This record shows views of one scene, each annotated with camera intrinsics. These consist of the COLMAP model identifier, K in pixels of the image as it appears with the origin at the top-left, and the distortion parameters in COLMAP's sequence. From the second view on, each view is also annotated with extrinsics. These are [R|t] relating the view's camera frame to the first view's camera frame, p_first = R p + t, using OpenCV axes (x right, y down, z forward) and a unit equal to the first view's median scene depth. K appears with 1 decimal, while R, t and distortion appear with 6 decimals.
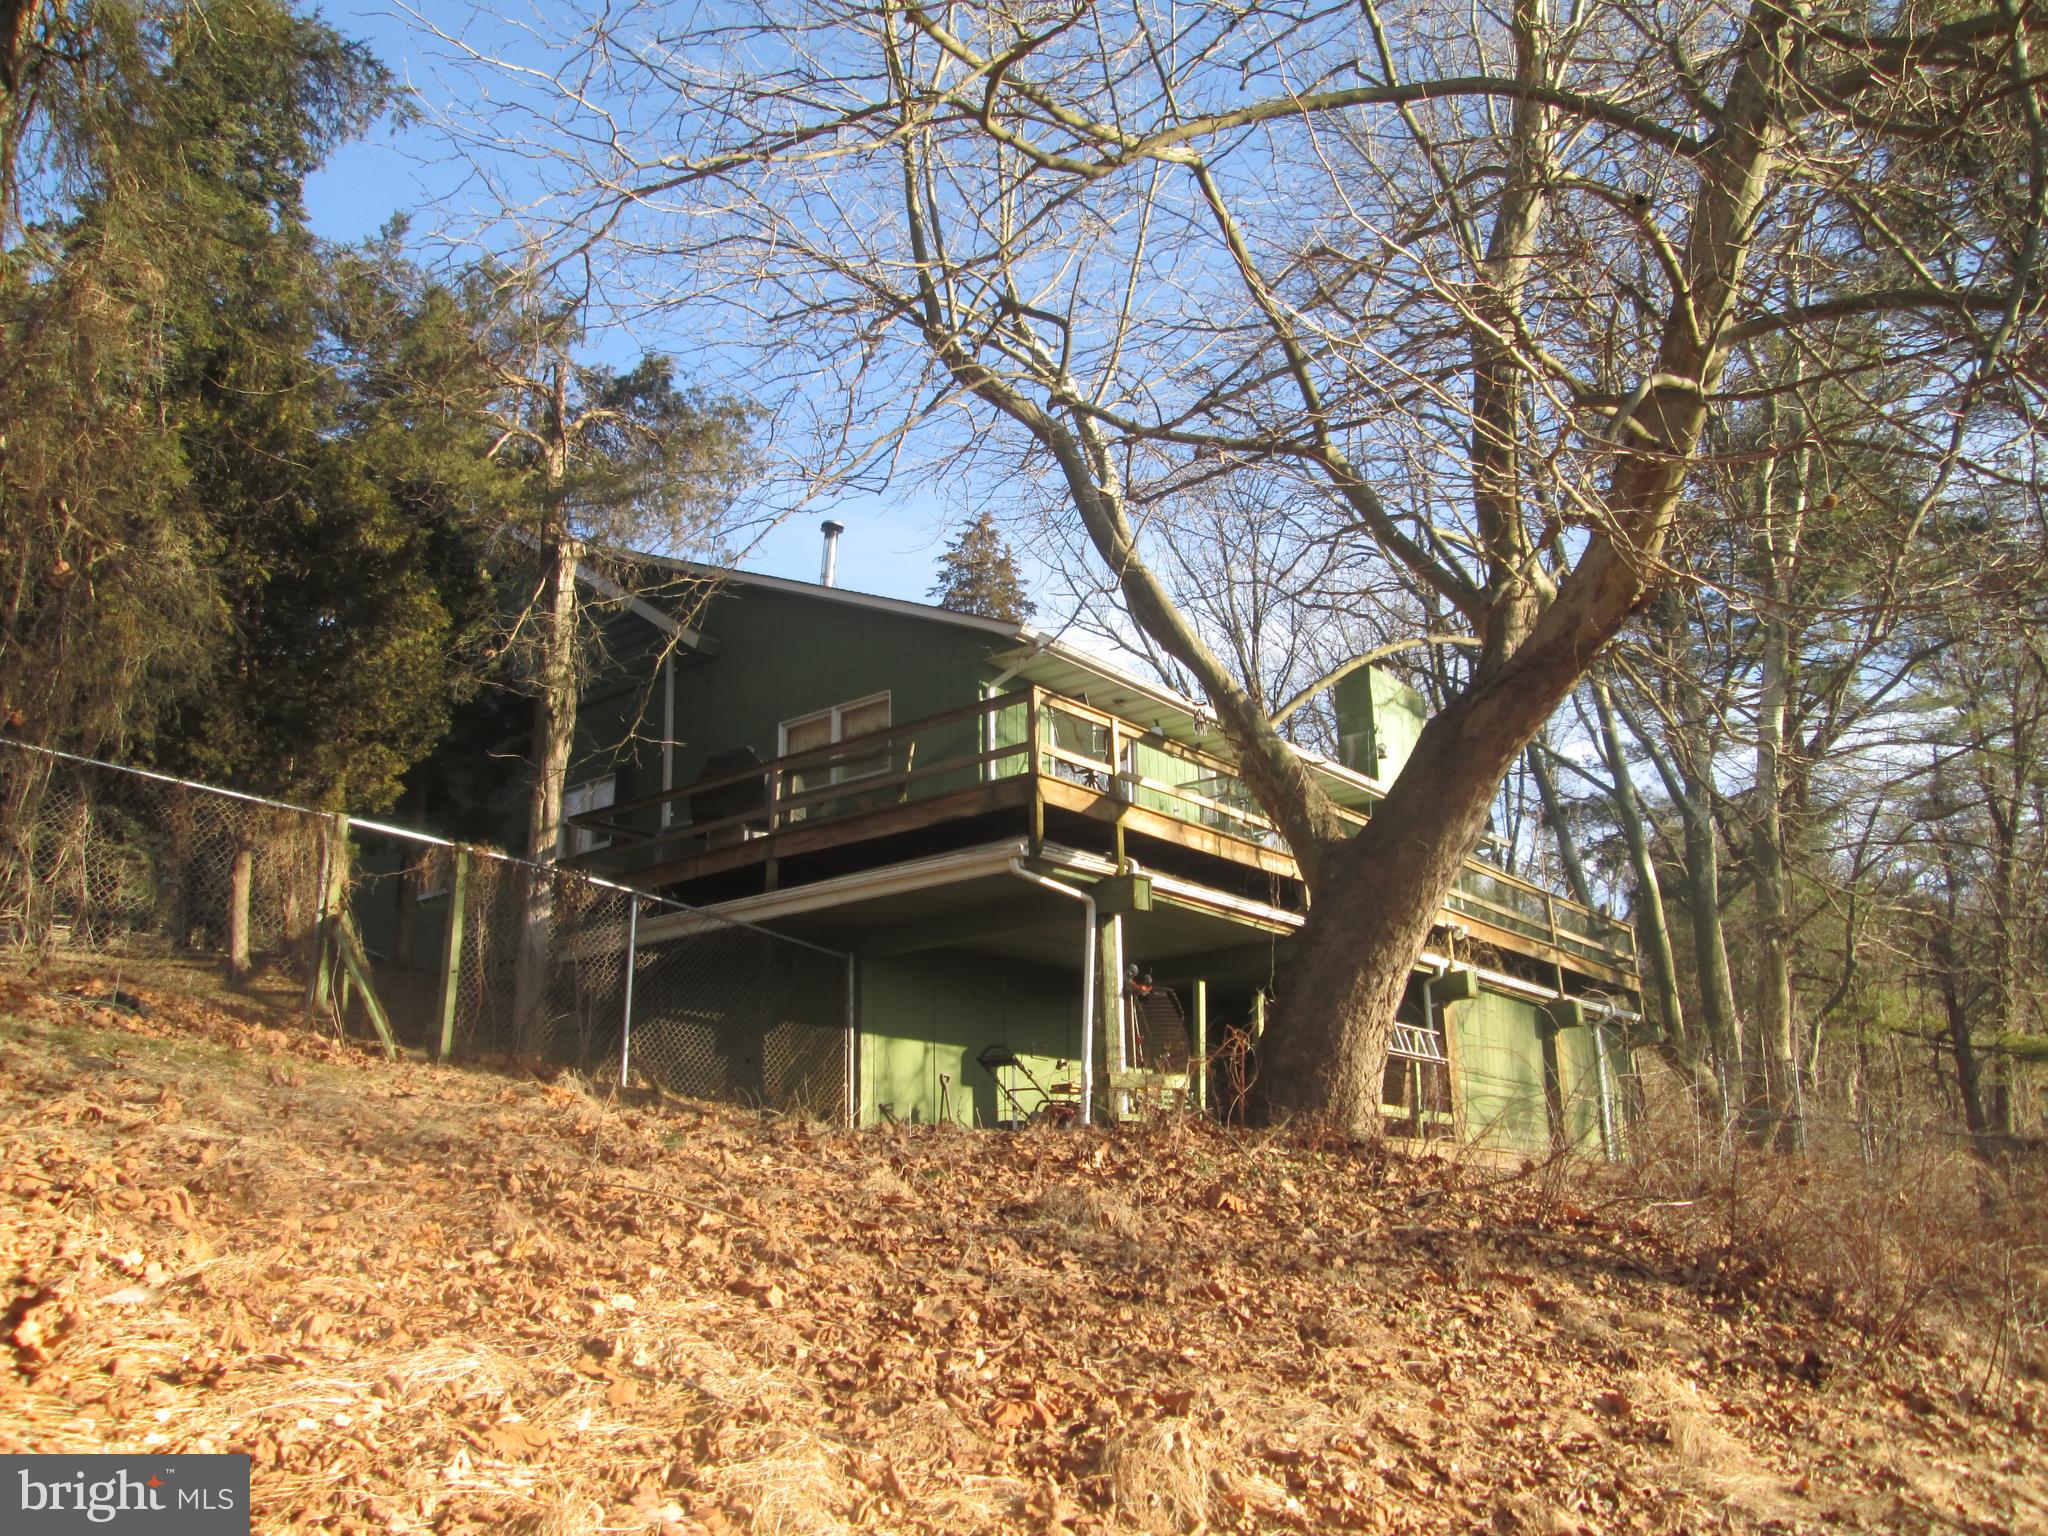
lens RADIAL K [[1681.8, 0, 1024.0], [0, 1681.8, 768.0], [0, 0, 1]] dist [-0.051422, 0.021693]
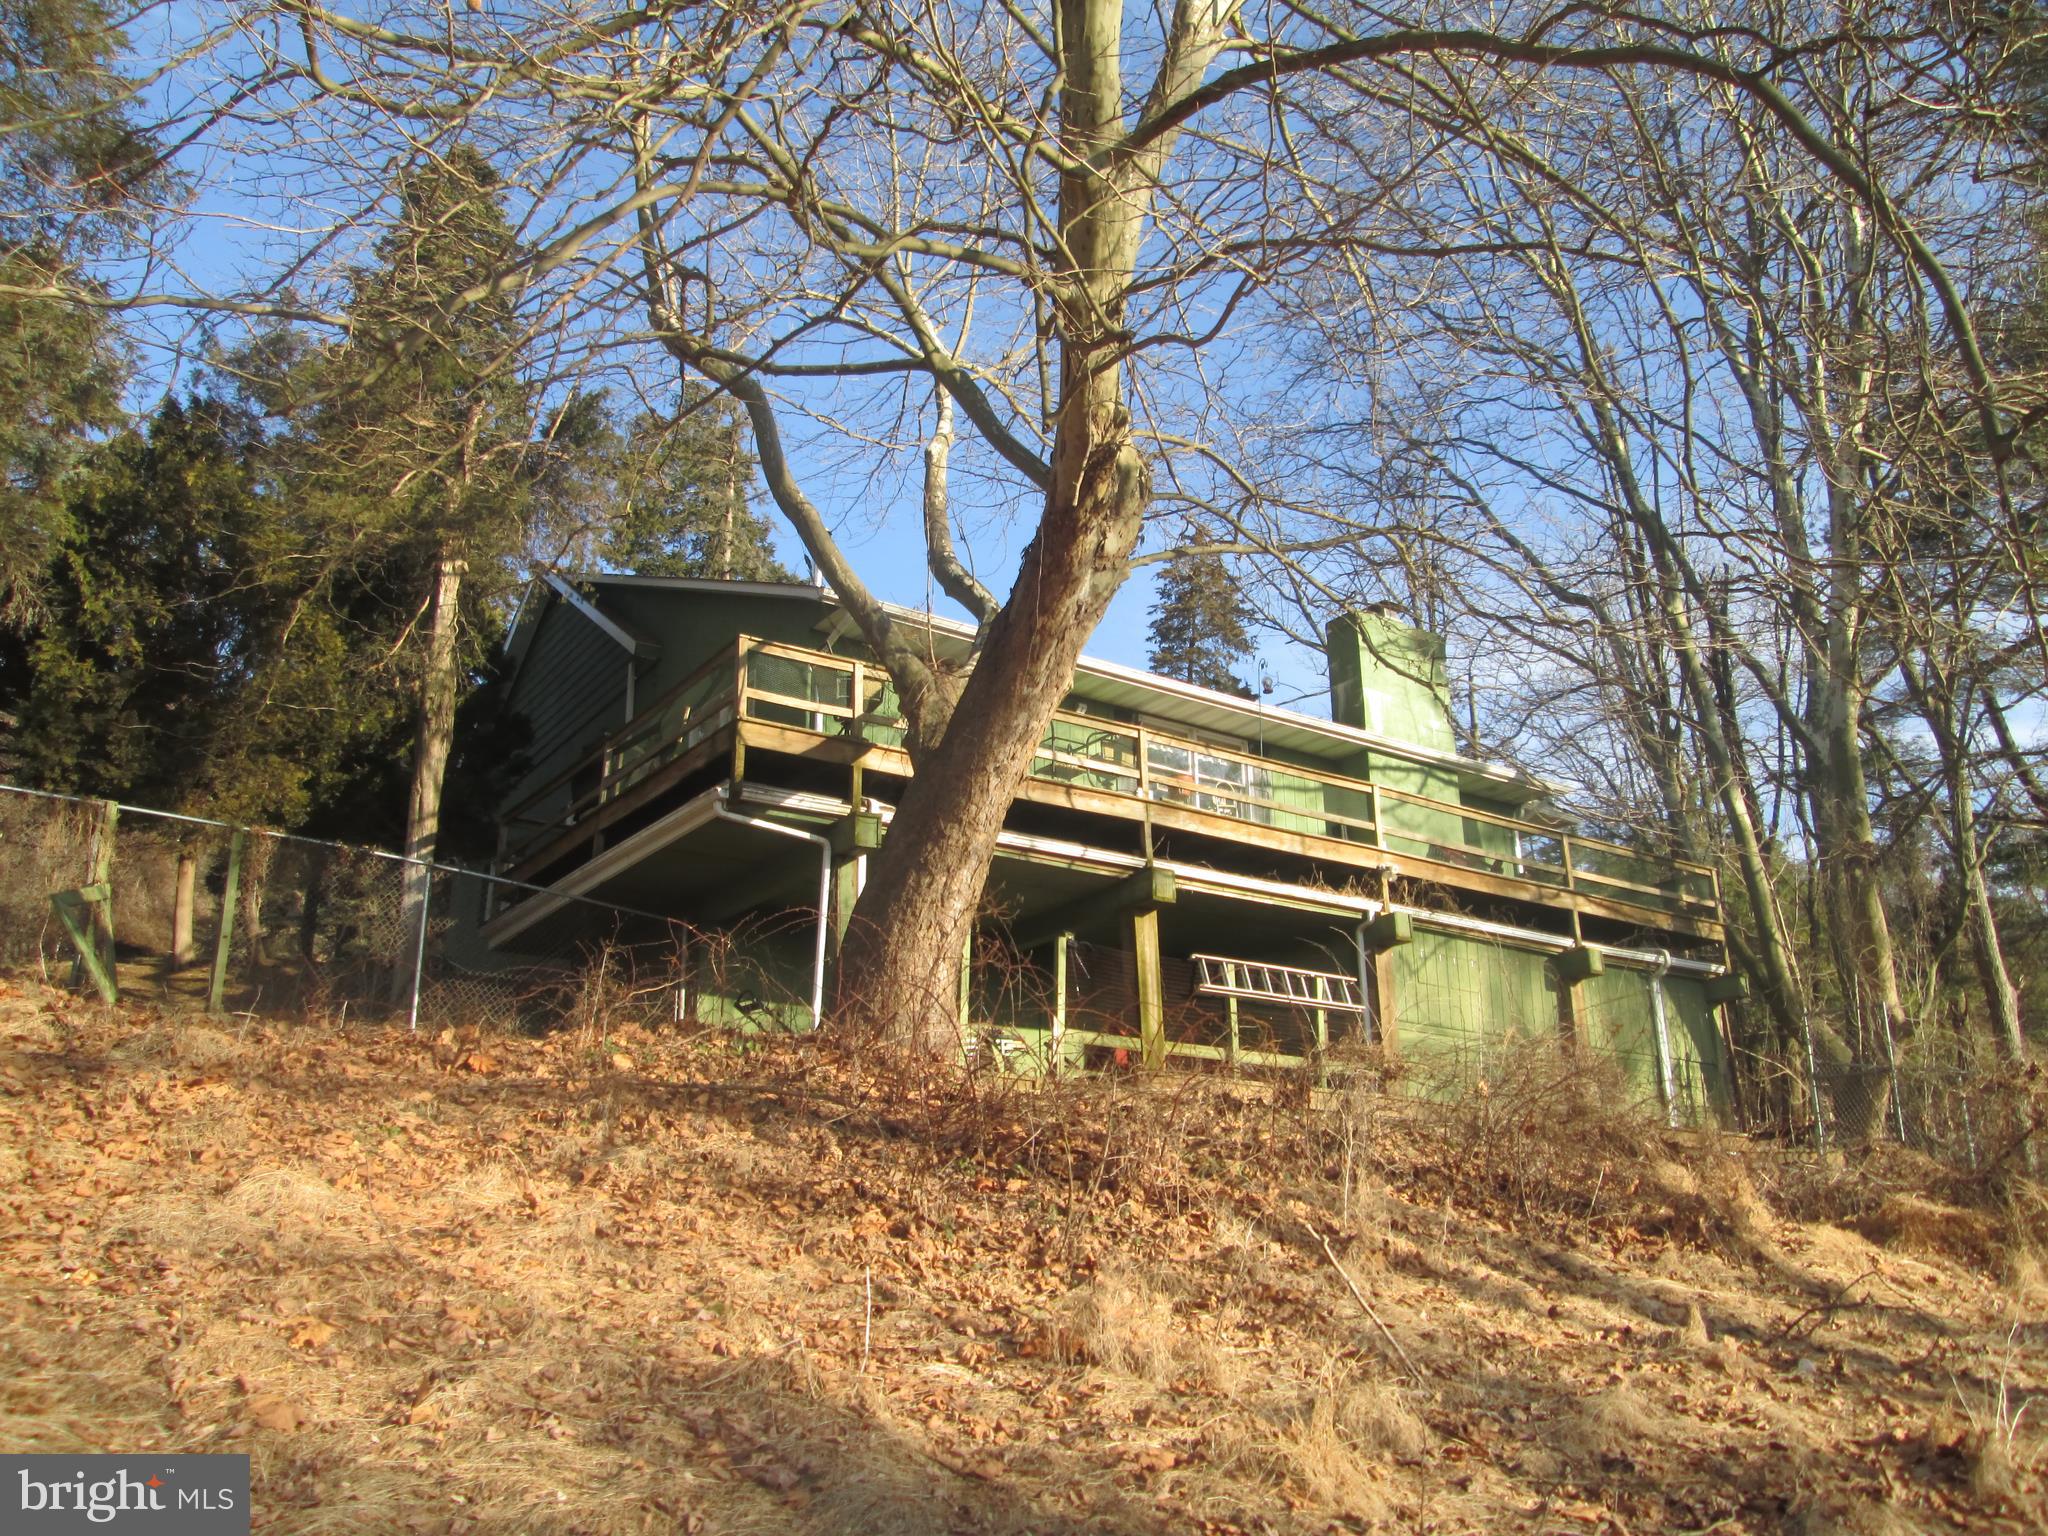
lens RADIAL K [[1681.8, 0, 1024.0], [0, 1681.8, 768.0], [0, 0, 1]] dist [-0.051422, 0.021693]
pose [[0.960744, -0.084386, -0.264293, 0.377024], [0.075735, 0.996210, -0.042772, 0.076924], [0.266900, 0.021077, 0.963494, 0.052575]]
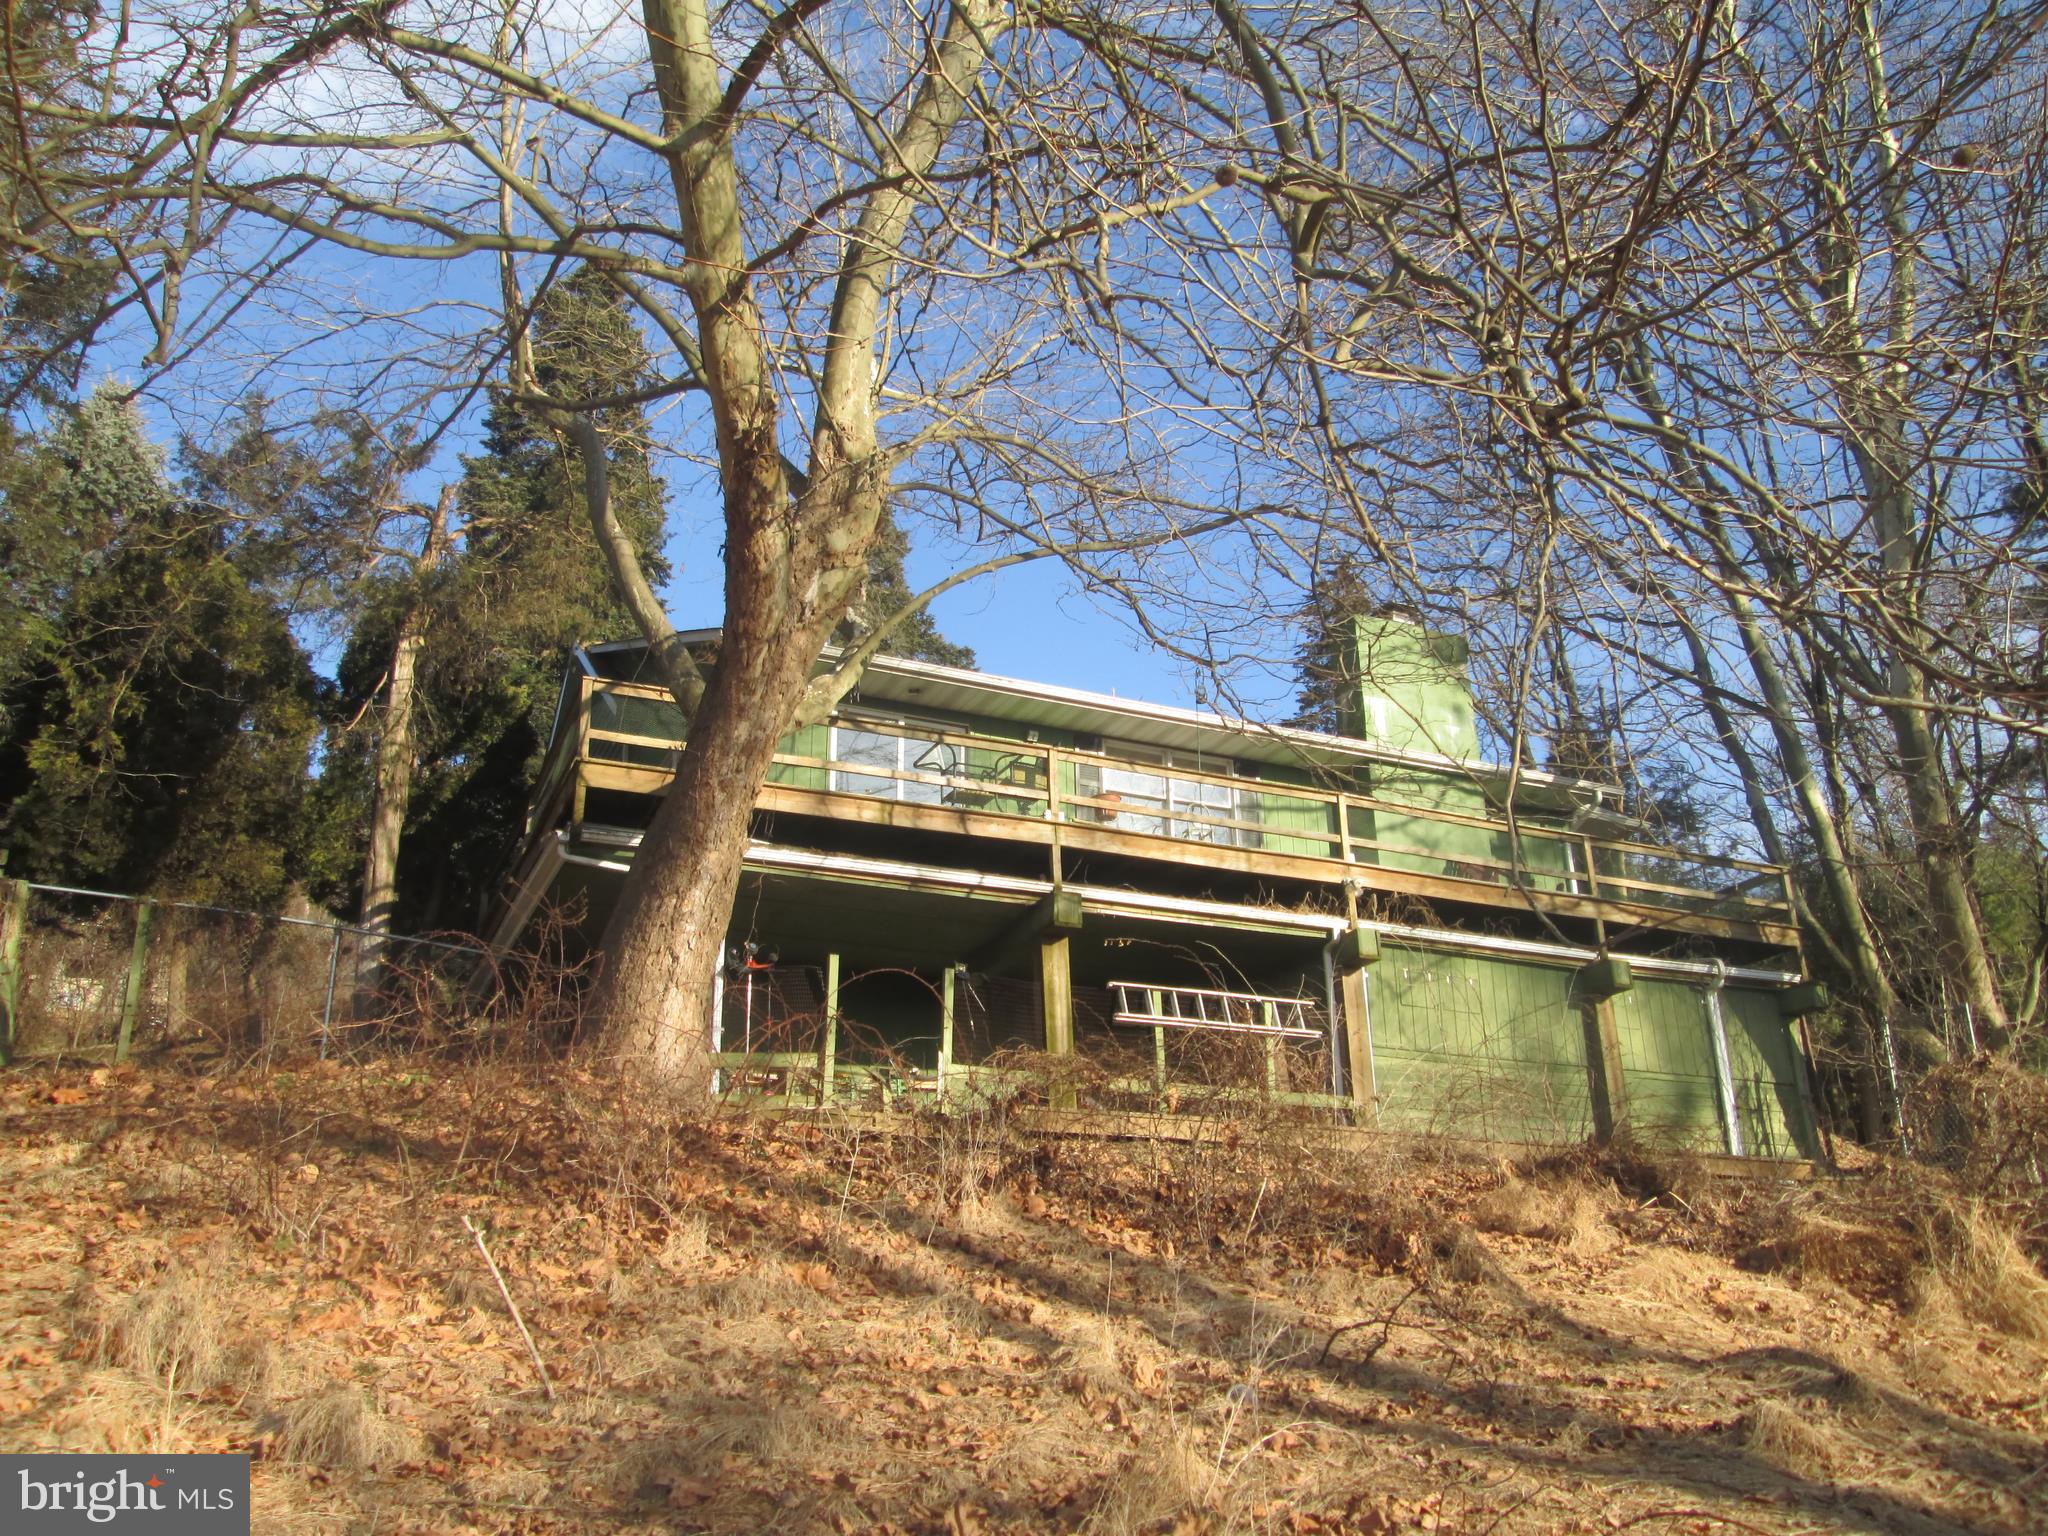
lens RADIAL K [[1681.8, 0, 1024.0], [0, 1681.8, 768.0], [0, 0, 1]] dist [-0.051422, 0.021693]
pose [[0.896290, -0.161427, -0.413044, 0.566585], [0.129673, 0.986088, -0.104001, 0.125917], [0.424086, 0.039655, 0.904753, 0.169412]]
